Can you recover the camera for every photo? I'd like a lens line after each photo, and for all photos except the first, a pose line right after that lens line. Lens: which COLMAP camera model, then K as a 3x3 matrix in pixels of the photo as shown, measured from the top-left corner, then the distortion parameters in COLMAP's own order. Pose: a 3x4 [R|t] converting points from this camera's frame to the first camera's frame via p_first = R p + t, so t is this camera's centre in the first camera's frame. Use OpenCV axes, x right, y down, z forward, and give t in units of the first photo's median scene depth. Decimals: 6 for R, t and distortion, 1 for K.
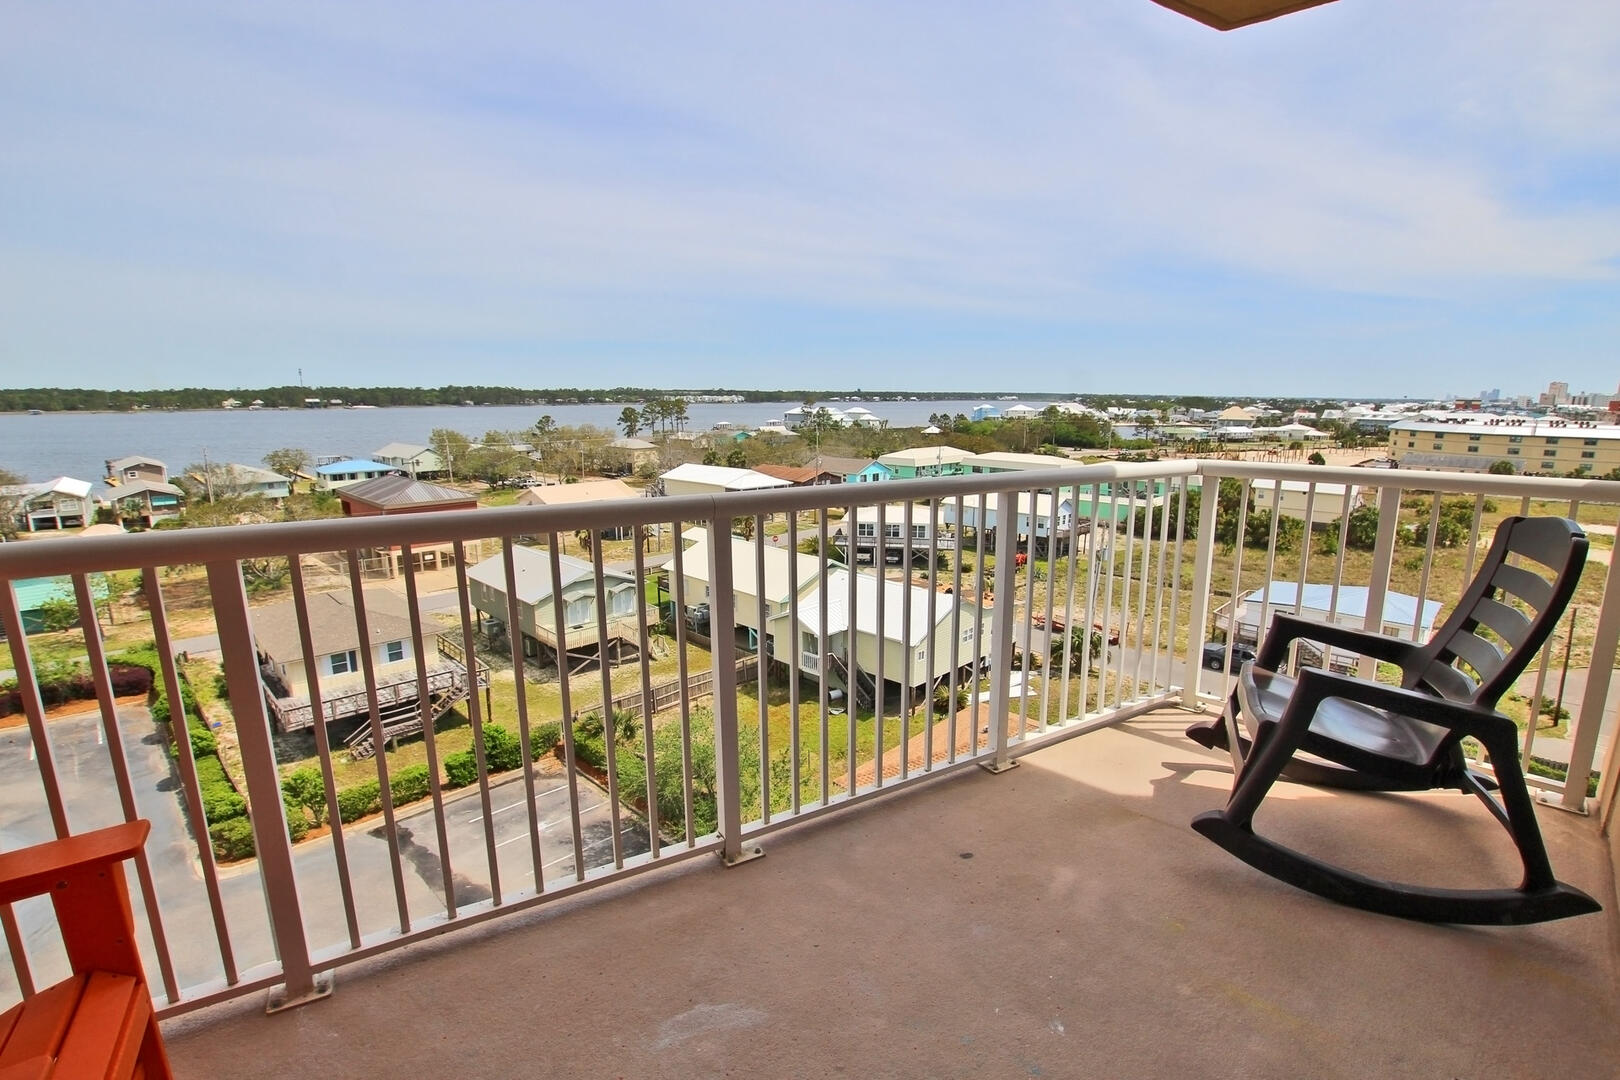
lens RADIAL K [[752.5, 0, 814.1], [0, 752.5, 545.1], [0, 0, 1]] dist [-0.037518, 0.007067]
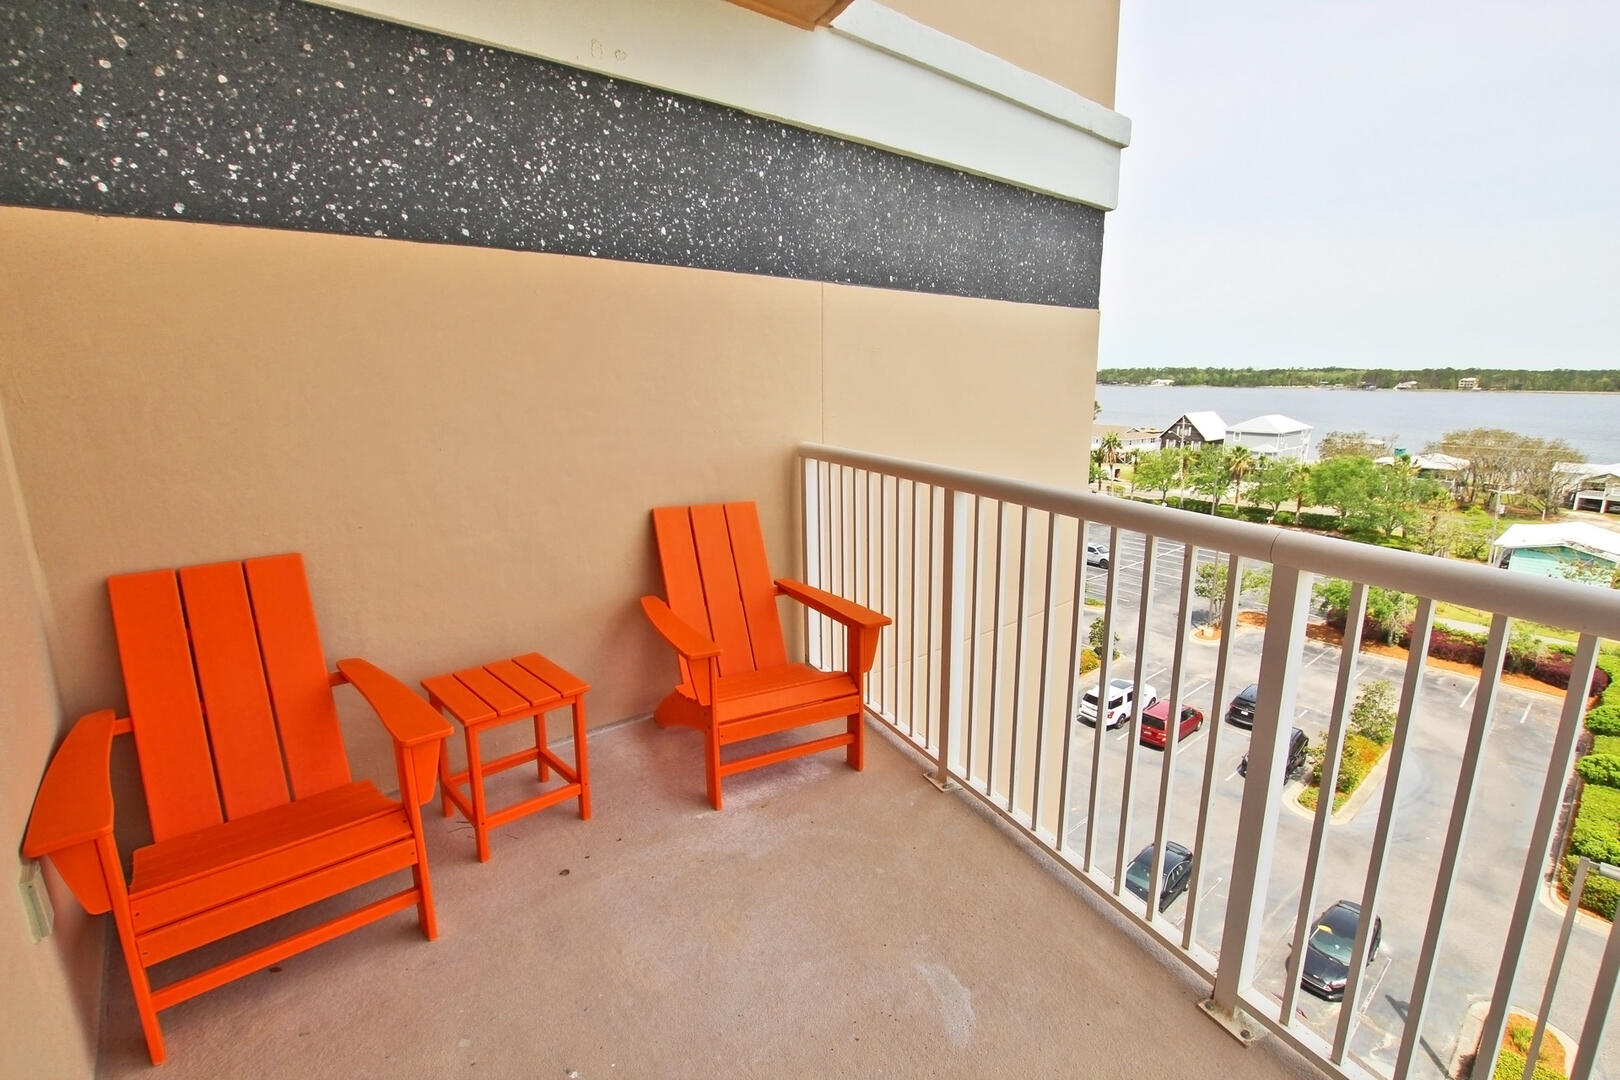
lens RADIAL K [[752.5, 0, 814.1], [0, 752.5, 545.1], [0, 0, 1]] dist [-0.037518, 0.007067]
pose [[-0.073075, 0.220276, -0.972697, 0.422576], [-0.194481, 0.953434, 0.230524, -0.086170], [0.978181, 0.206016, -0.026832, 0.432937]]
